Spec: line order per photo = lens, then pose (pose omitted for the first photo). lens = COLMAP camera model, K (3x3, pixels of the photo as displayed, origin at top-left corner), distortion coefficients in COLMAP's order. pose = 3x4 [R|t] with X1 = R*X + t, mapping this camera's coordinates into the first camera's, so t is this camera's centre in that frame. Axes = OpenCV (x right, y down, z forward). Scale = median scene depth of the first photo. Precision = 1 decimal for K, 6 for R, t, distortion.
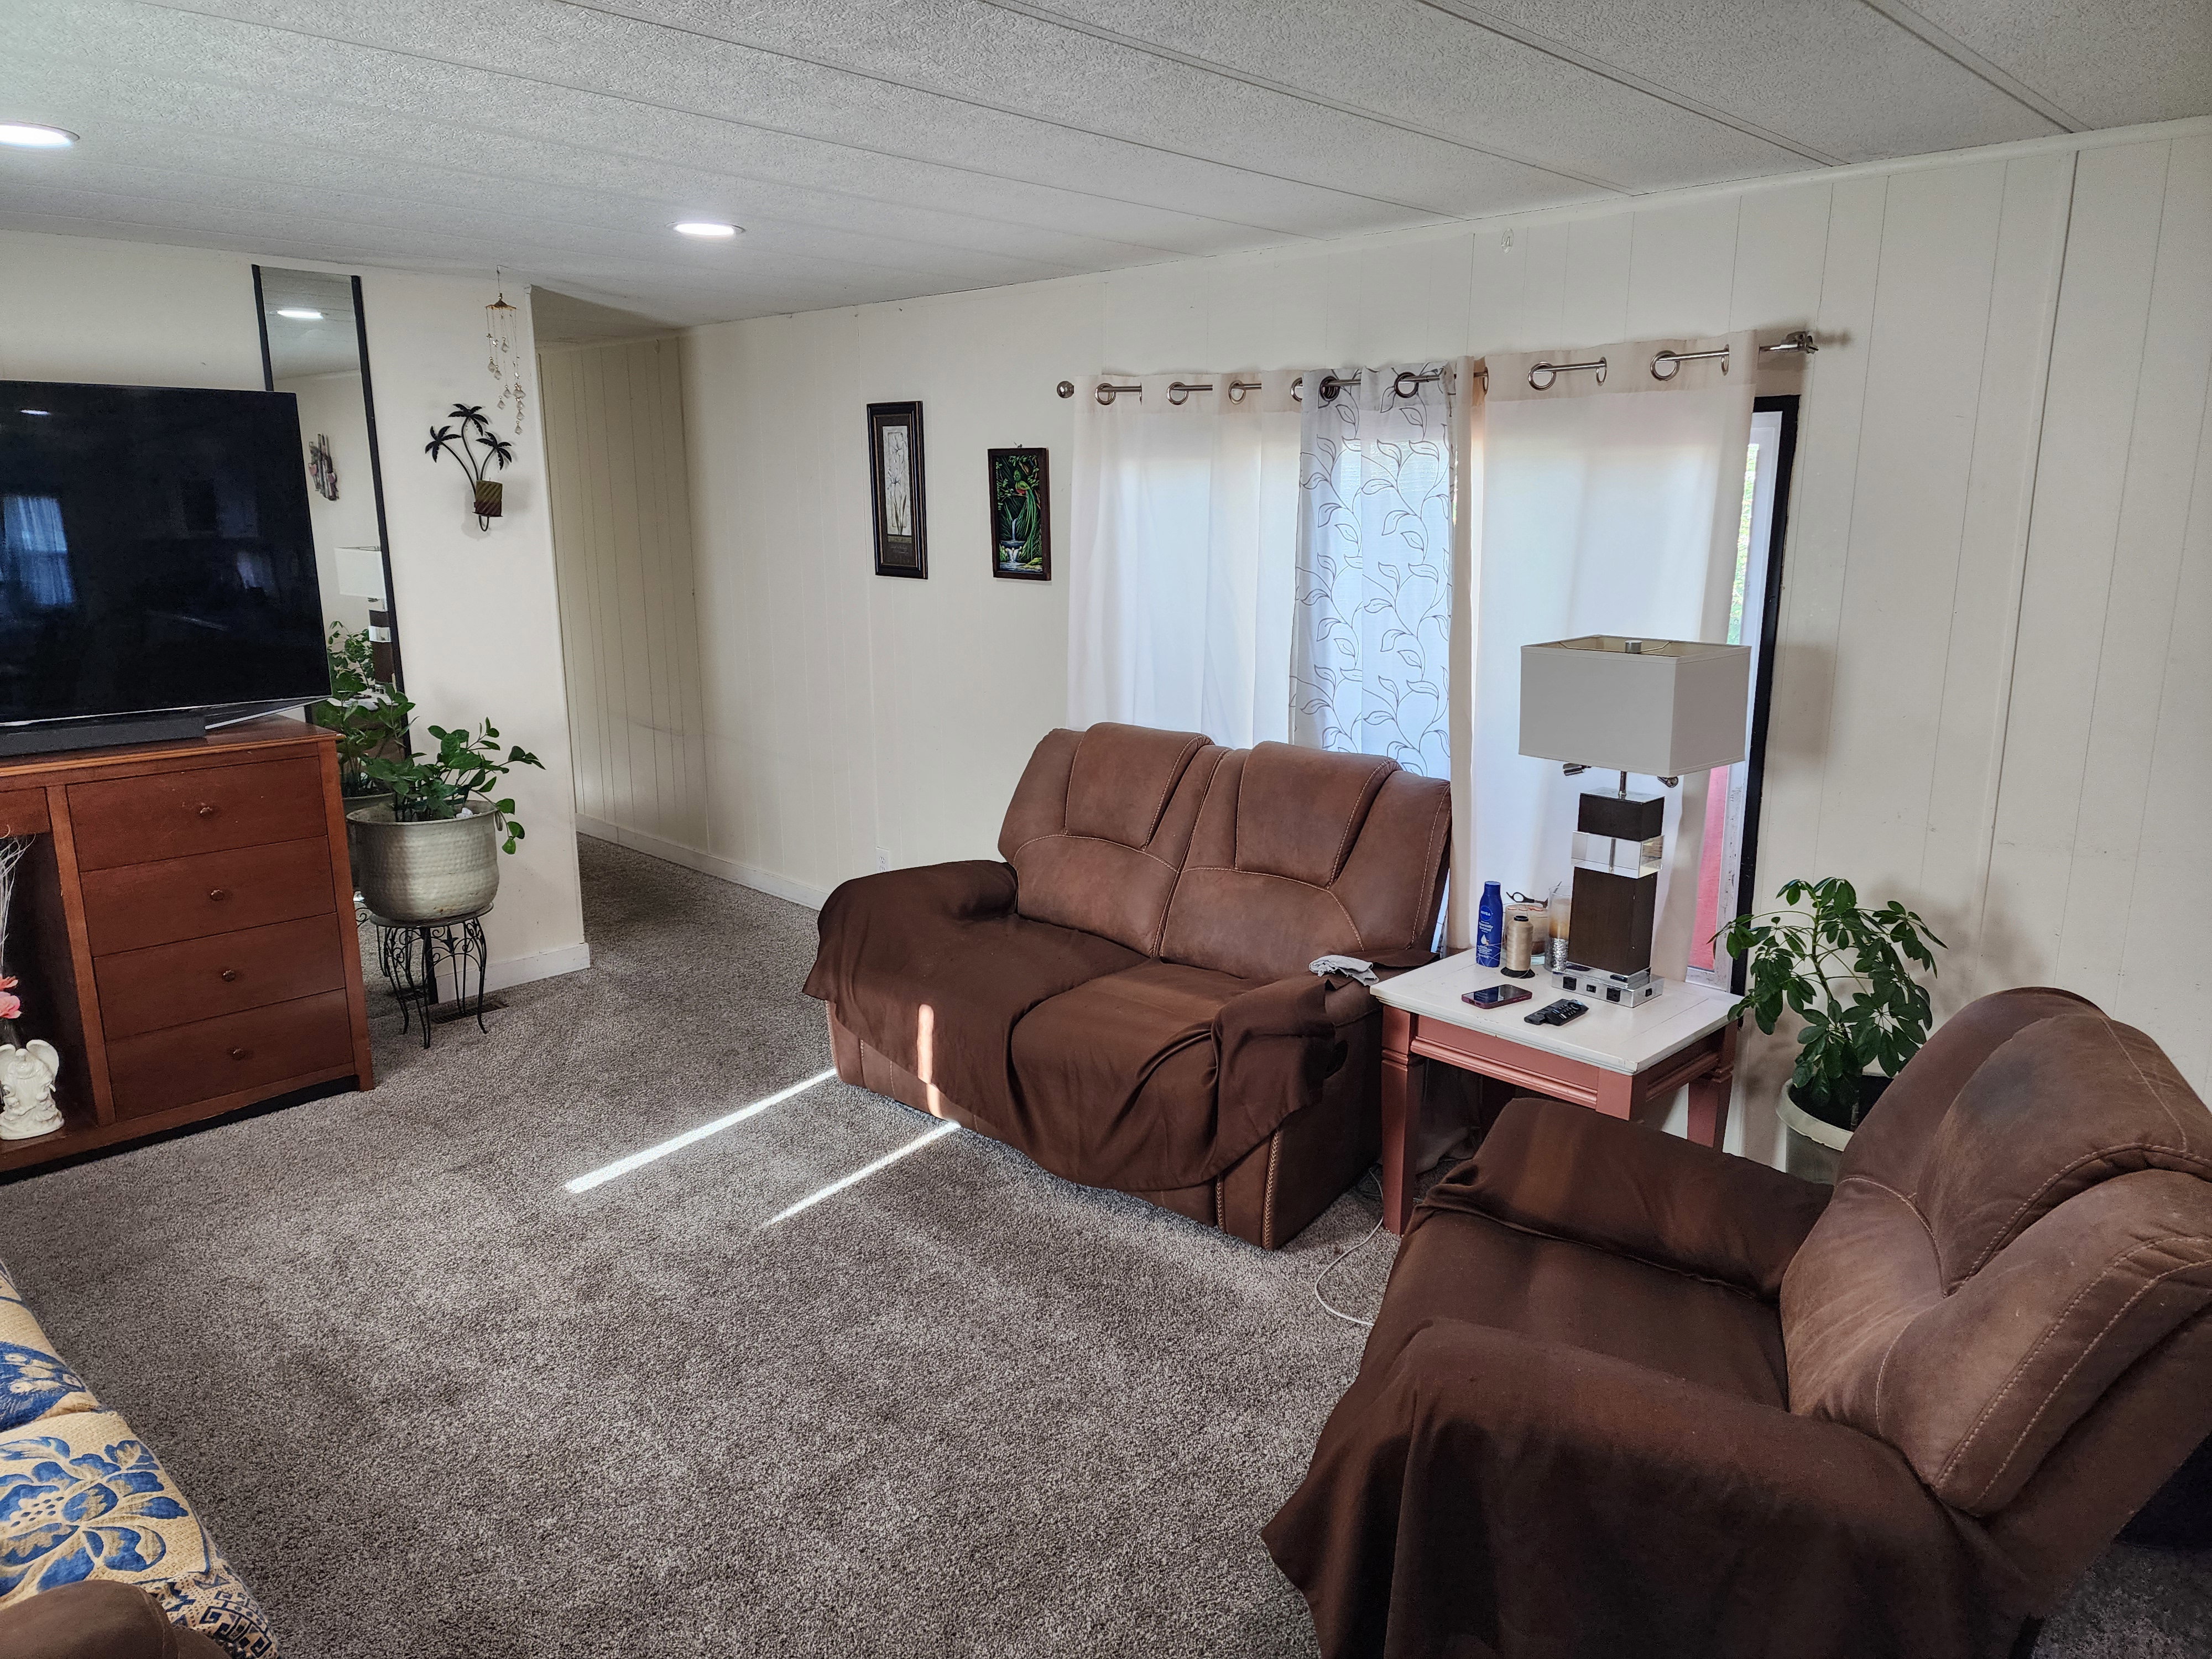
lens RADIAL K [[1493.6, 0, 1141.2], [0, 1493.6, 806.5], [0, 0, 1]] dist [0.079050, -0.059732]
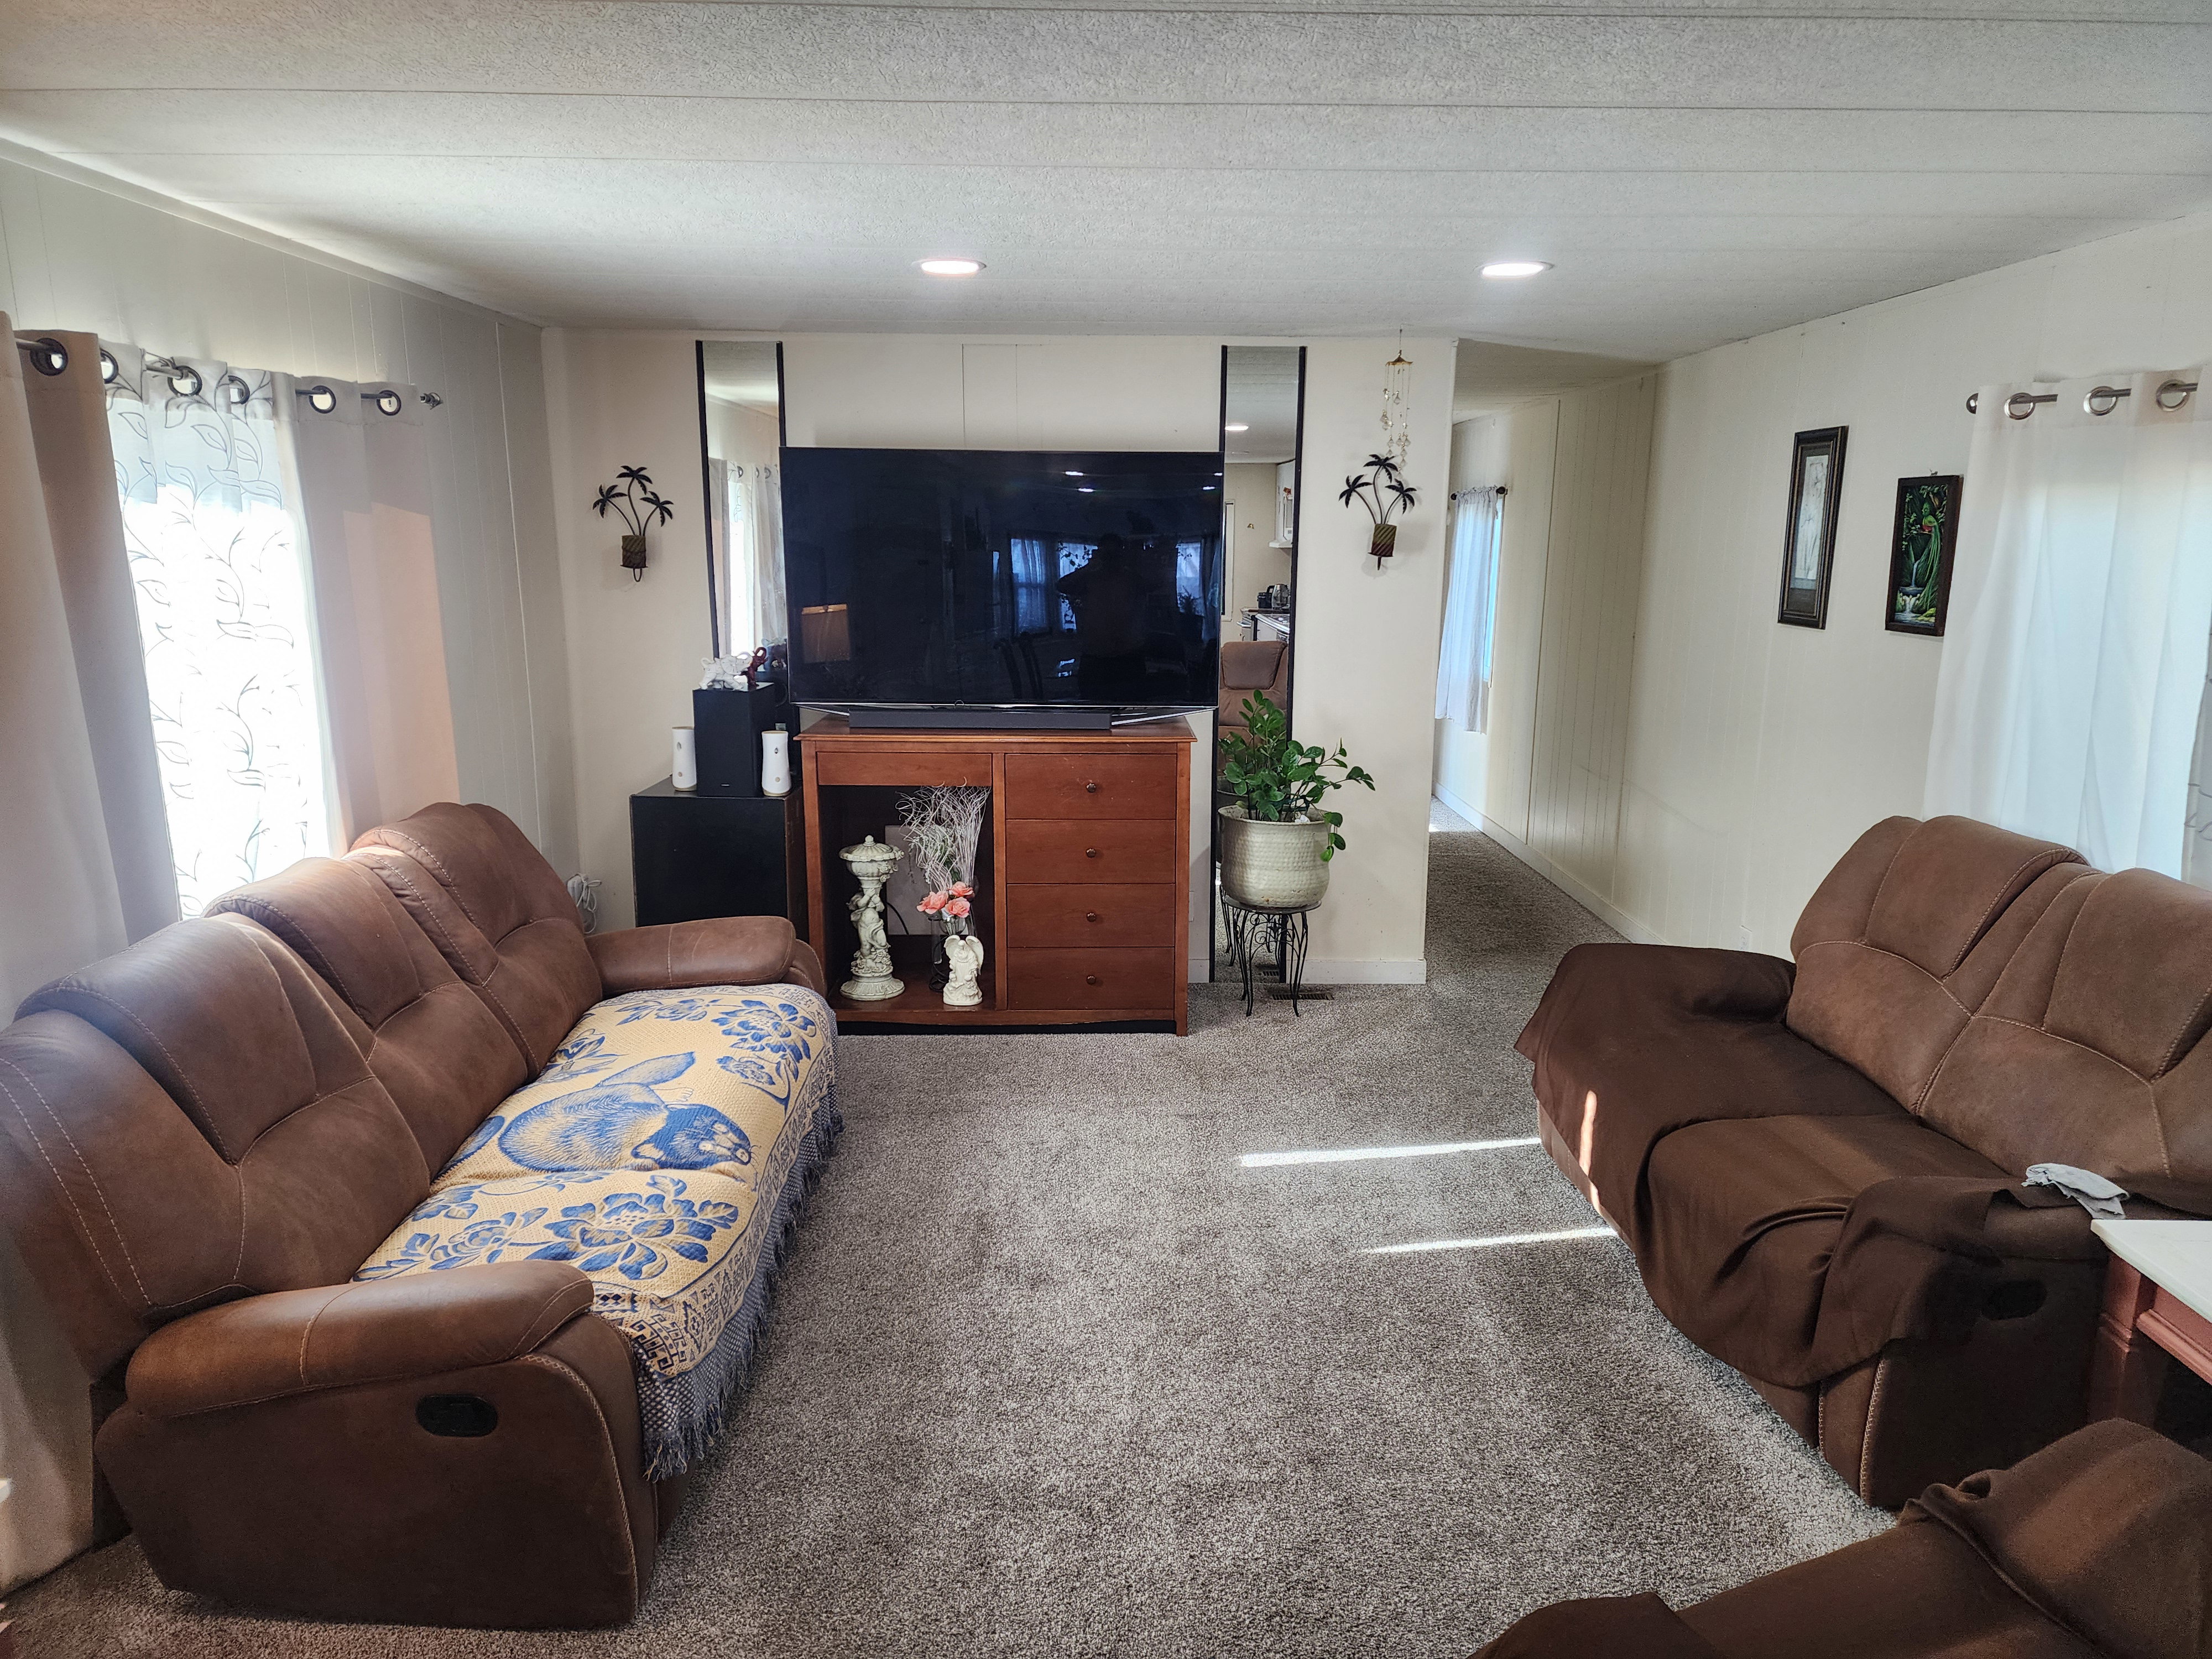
lens RADIAL K [[1493.6, 0, 1098.6], [0, 1493.6, 838.1], [0, 0, 1]] dist [0.079050, -0.059732]
pose [[0.702736, 0.147873, -0.695913, 0.258692], [-0.151023, 0.986874, 0.057194, -0.026124], [0.695236, 0.064907, 0.715845, 0.114989]]
